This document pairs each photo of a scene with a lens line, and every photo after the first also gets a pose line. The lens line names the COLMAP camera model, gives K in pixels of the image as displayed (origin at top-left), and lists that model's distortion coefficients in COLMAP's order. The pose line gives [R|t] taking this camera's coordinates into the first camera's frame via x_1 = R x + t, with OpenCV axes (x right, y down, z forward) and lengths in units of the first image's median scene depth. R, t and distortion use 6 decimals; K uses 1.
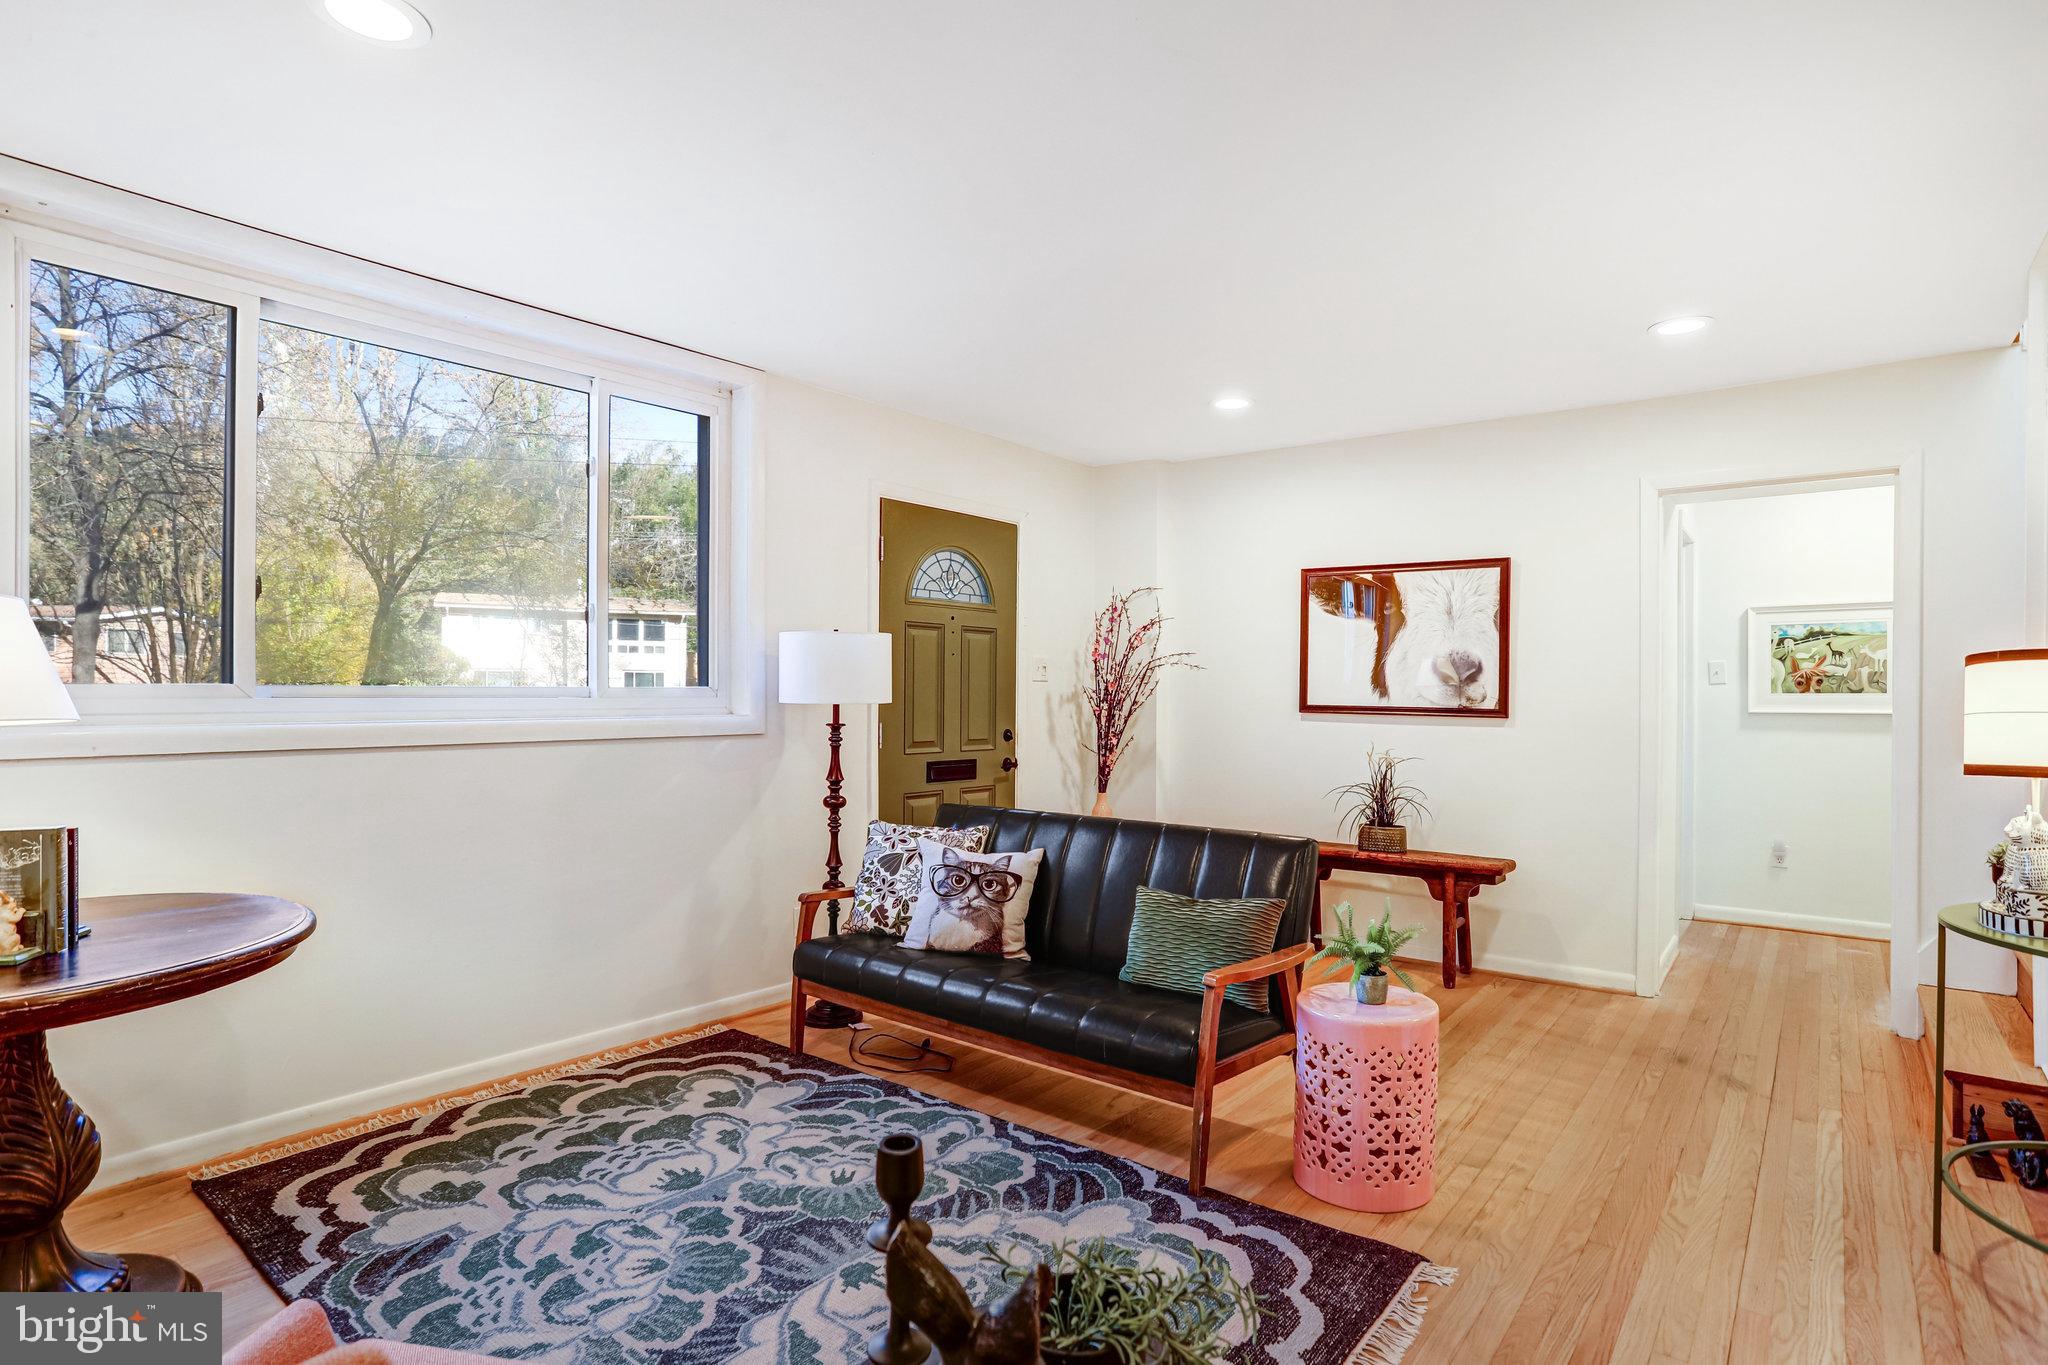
lens RADIAL K [[1080.2, 0, 1035.5], [0, 1080.2, 677.8], [0, 0, 1]] dist [-0.046513, 0.000989]
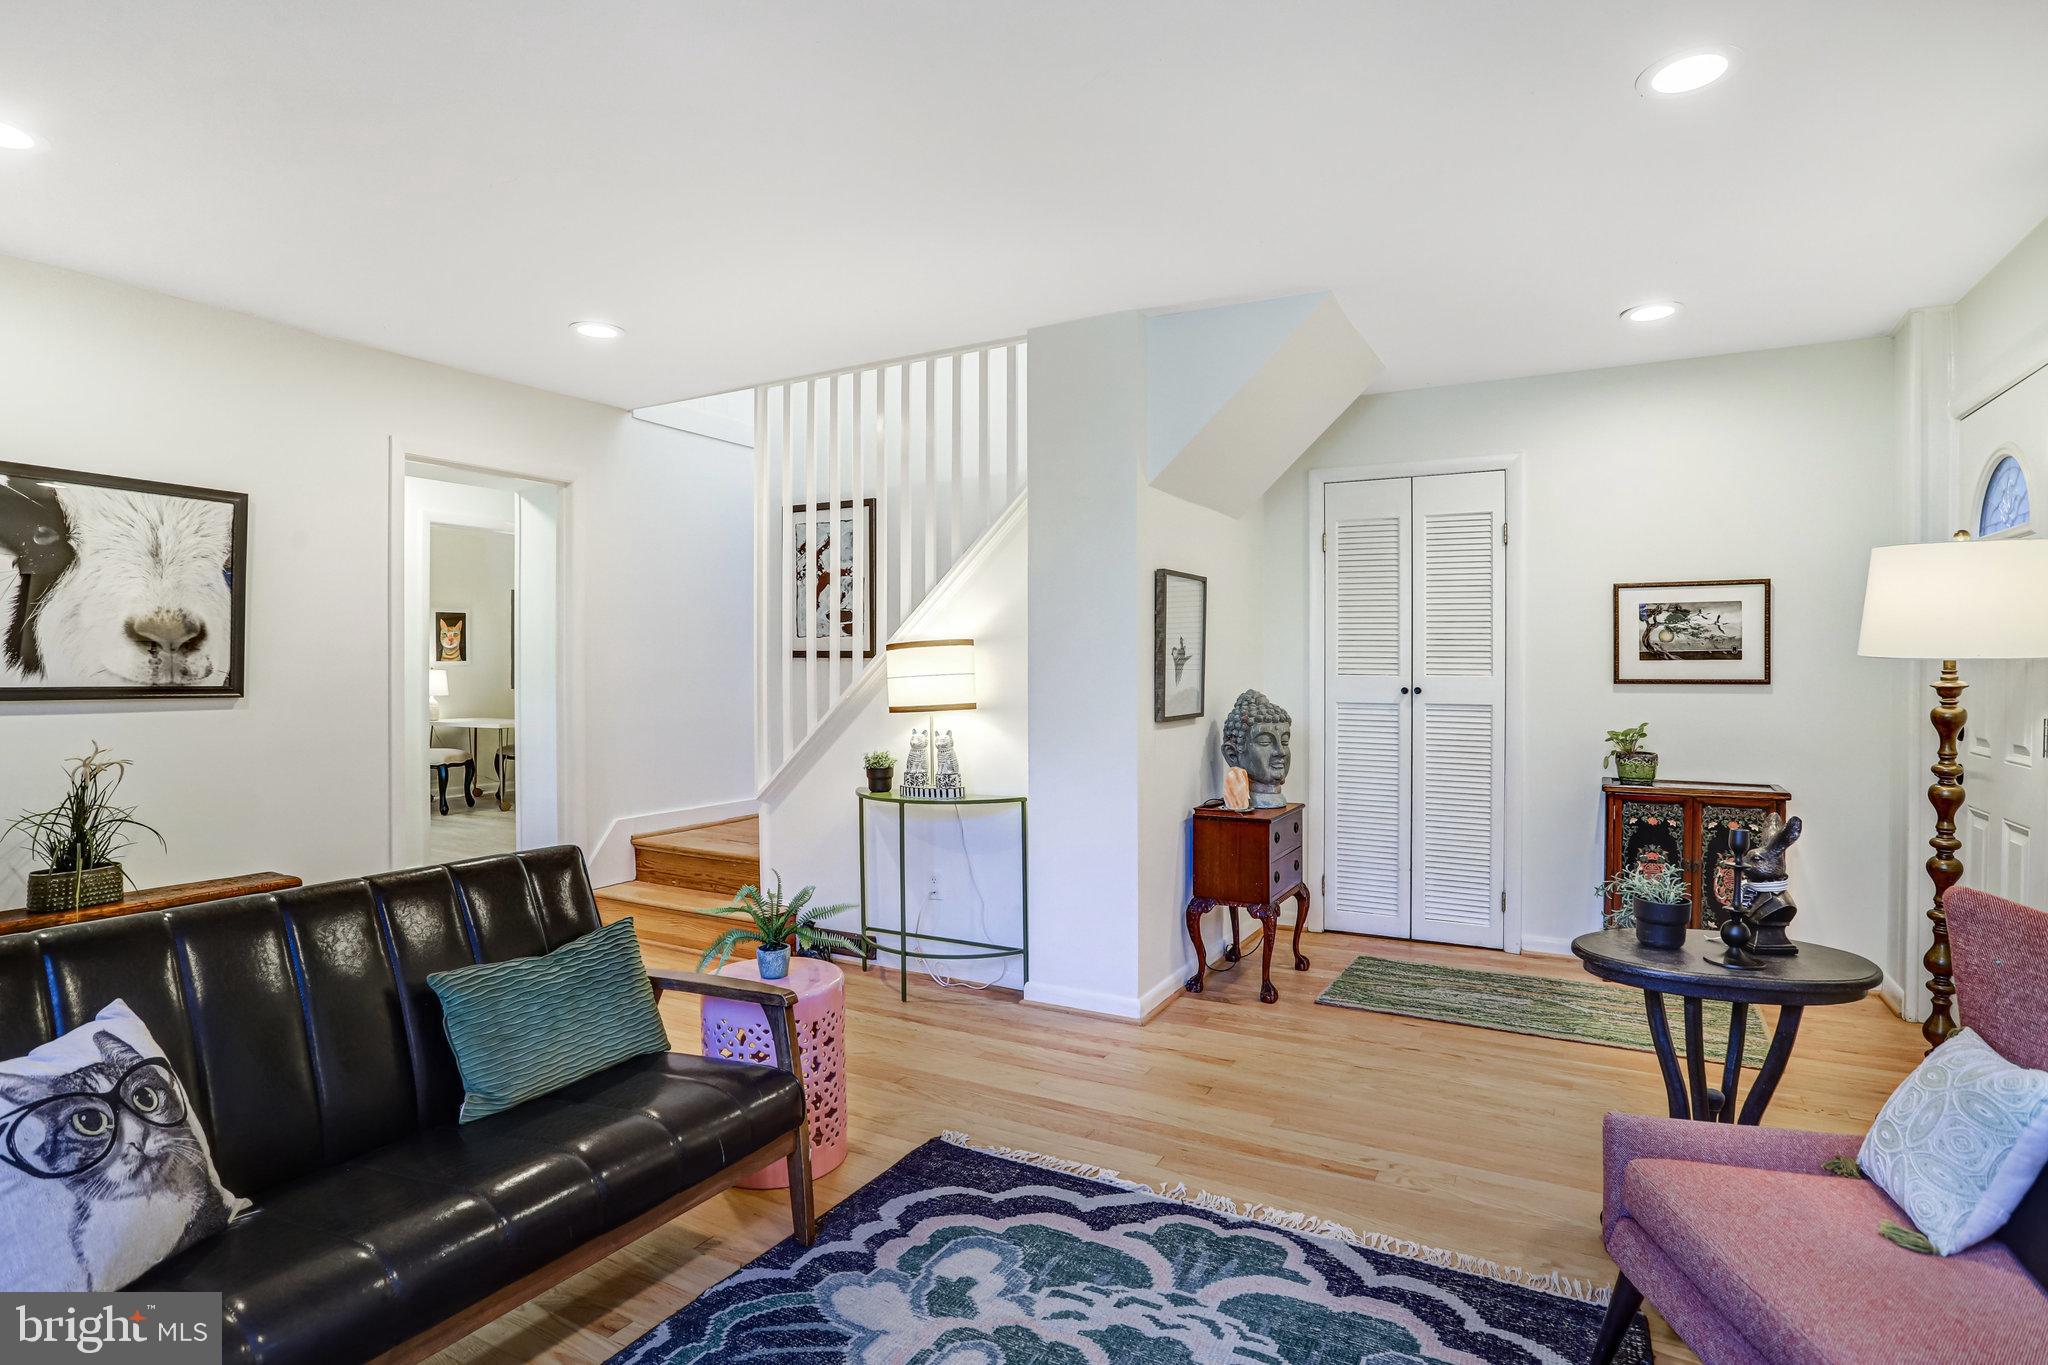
lens RADIAL K [[1027.9, 0, 1024.0], [0, 1027.9, 682.5], [0, 0, 1]] dist [-0.019020, -0.000003]
pose [[-0.156484, -0.020243, 0.987473, -0.513177], [-0.011011, 0.999764, 0.018750, 0.008356], [-0.987619, -0.007939, -0.156670, 0.716421]]
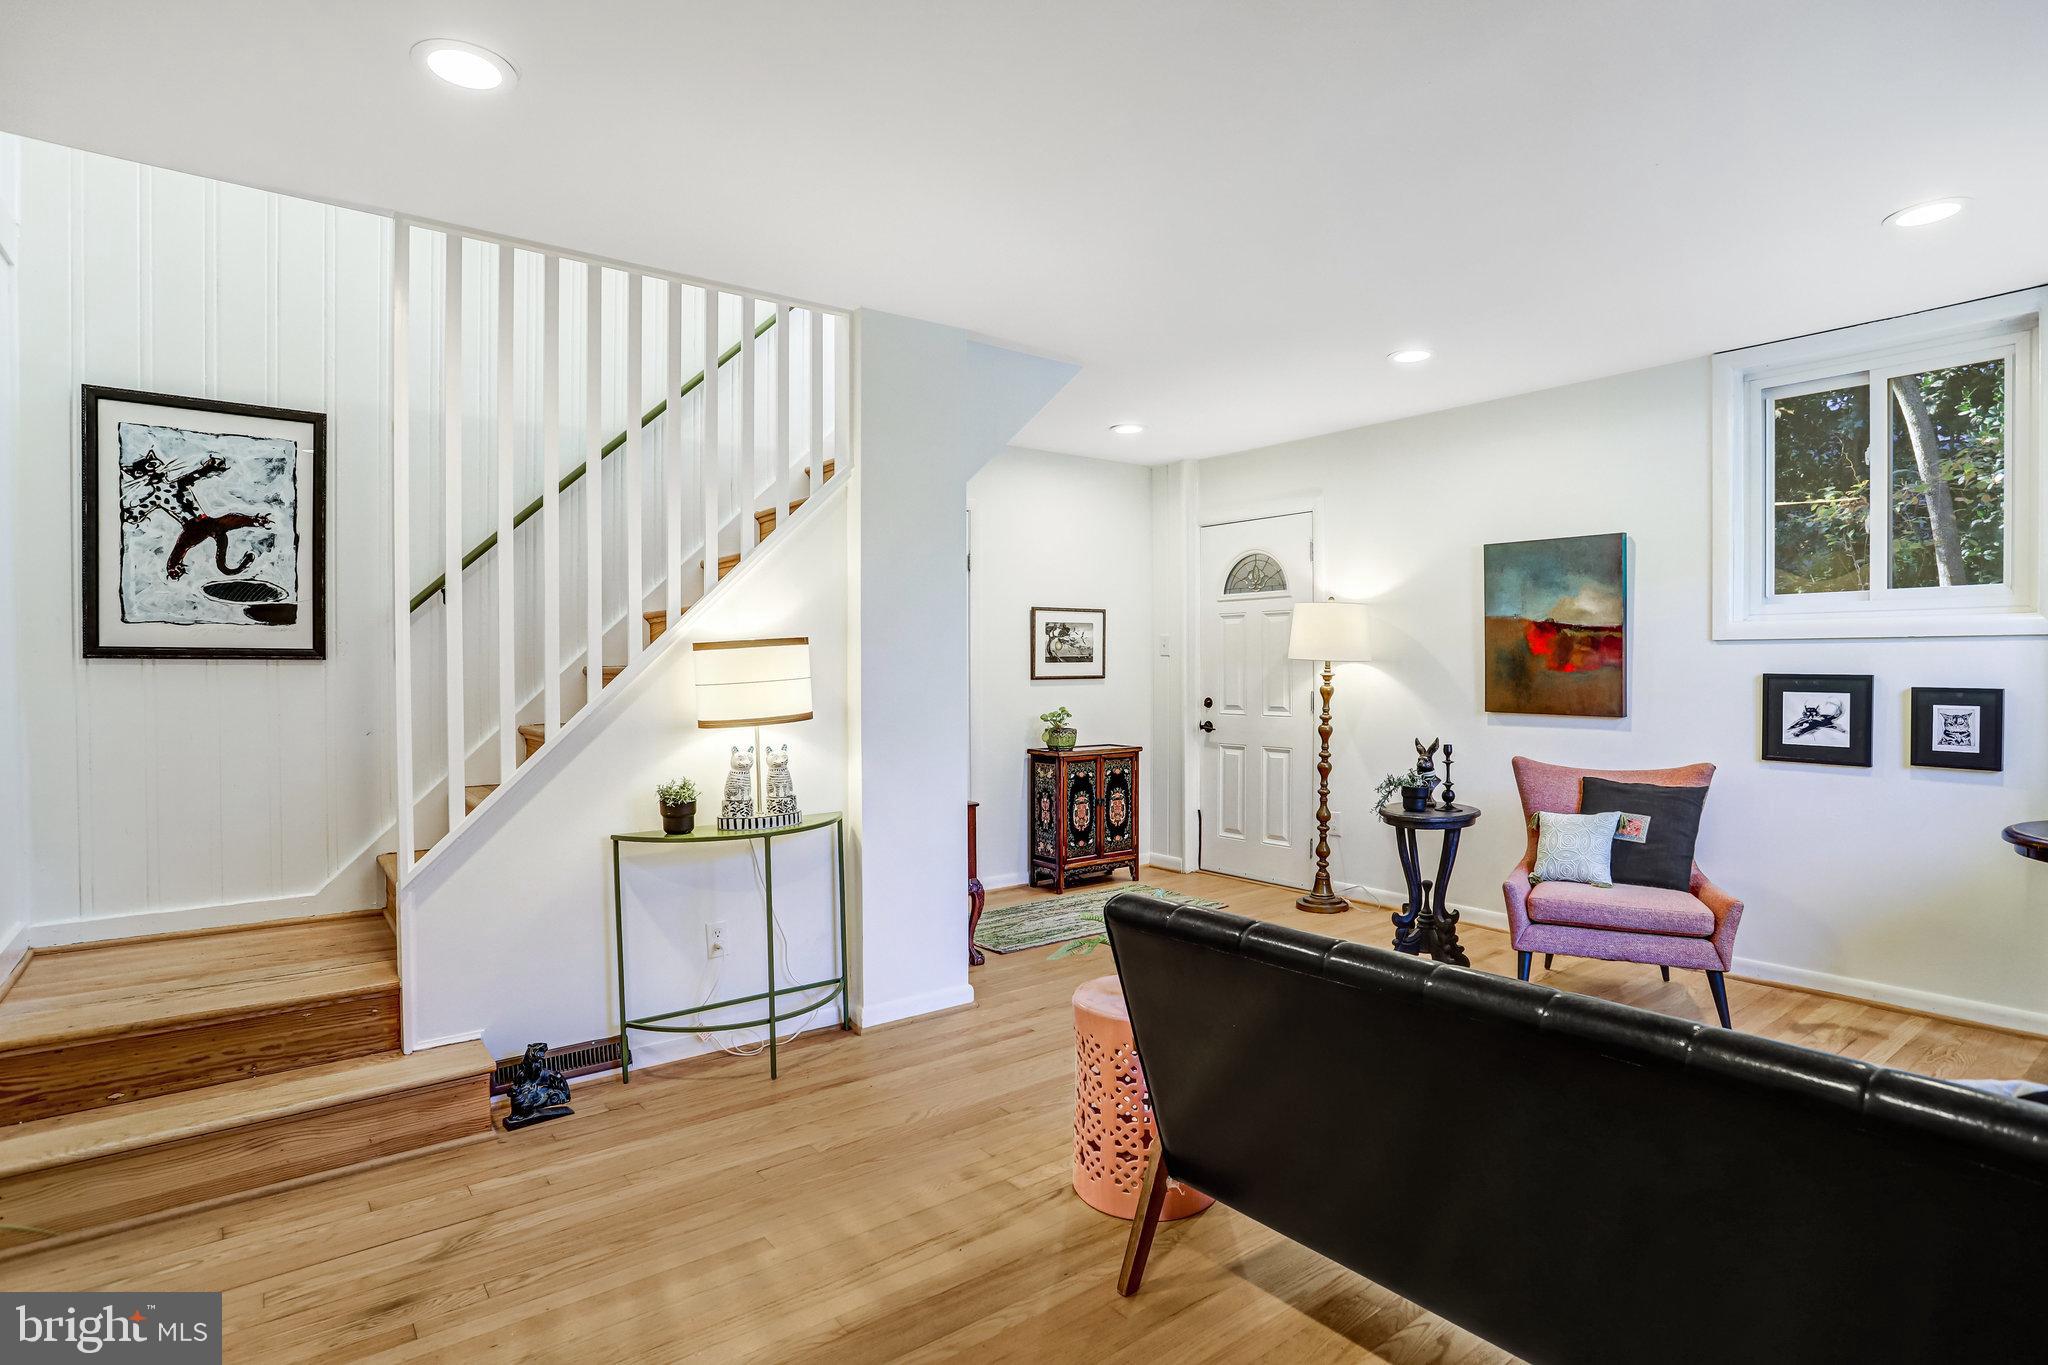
lens RADIAL K [[1080.2, 0, 1035.5], [0, 1080.2, 677.8], [0, 0, 1]] dist [-0.046513, 0.000989]
pose [[-0.970585, 0.004194, 0.240724, 0.136318], [0.004081, 0.999991, -0.000966, 0.022710], [-0.240726, 0.000045, -0.970593, 1.519570]]
